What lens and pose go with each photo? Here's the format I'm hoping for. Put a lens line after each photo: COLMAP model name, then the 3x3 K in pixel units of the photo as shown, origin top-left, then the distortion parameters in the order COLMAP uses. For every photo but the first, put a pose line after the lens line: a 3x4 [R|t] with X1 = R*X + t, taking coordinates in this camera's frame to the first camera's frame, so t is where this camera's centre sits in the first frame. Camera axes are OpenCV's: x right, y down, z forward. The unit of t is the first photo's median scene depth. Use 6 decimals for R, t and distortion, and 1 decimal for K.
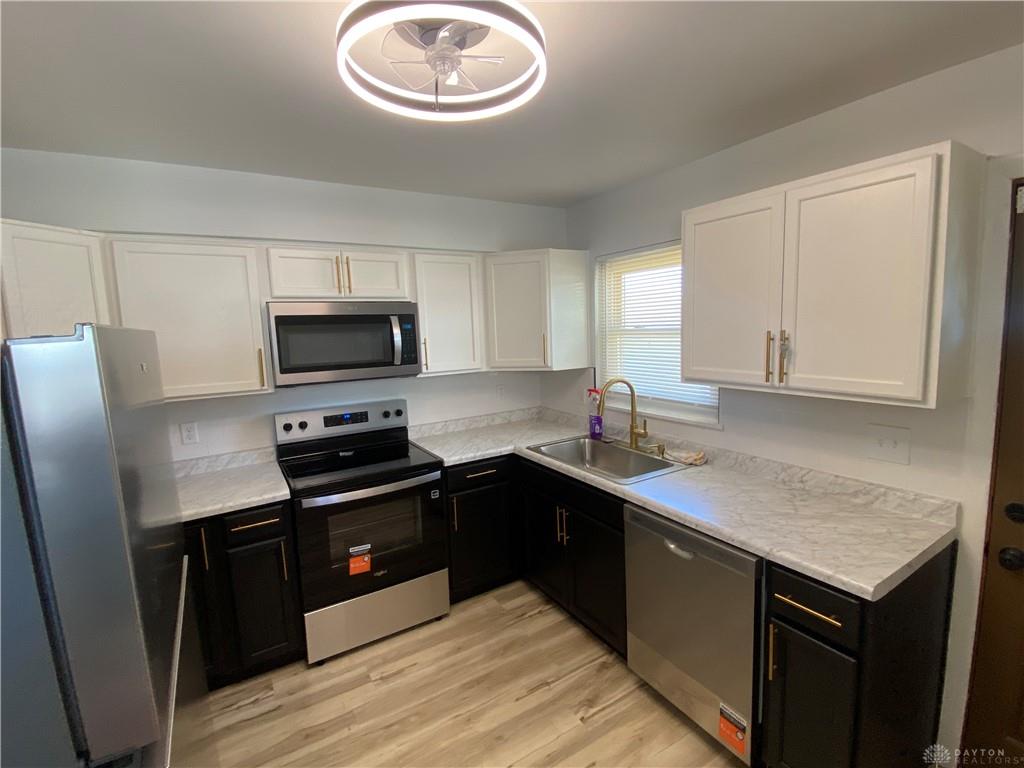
lens RADIAL K [[472.8, 0, 514.0], [0, 472.8, 380.2], [0, 0, 1]] dist [0.043666, -0.048543]
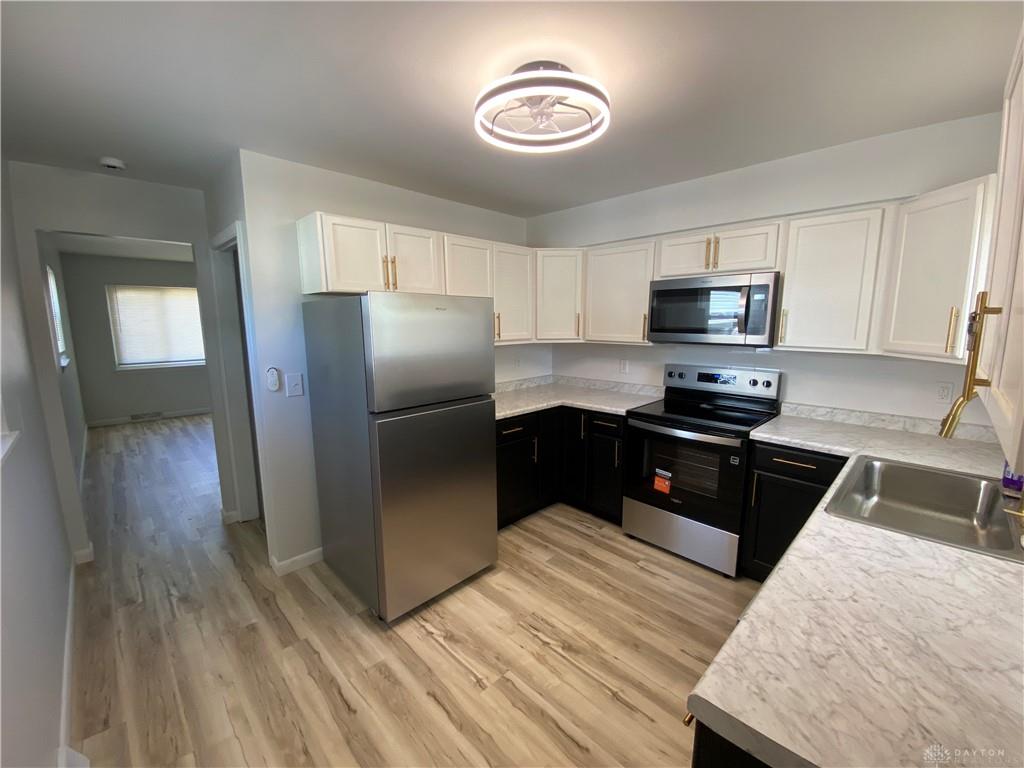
lens RADIAL K [[418.2, 0, 512.0], [0, 418.2, 384.0], [0, 0, 1]] dist [0.011033, -0.017060]
pose [[0.208286, 0.184577, -0.960494, 0.647297], [-0.120141, 0.979423, 0.162162, -0.014491], [0.970661, 0.081618, 0.226175, 0.341054]]
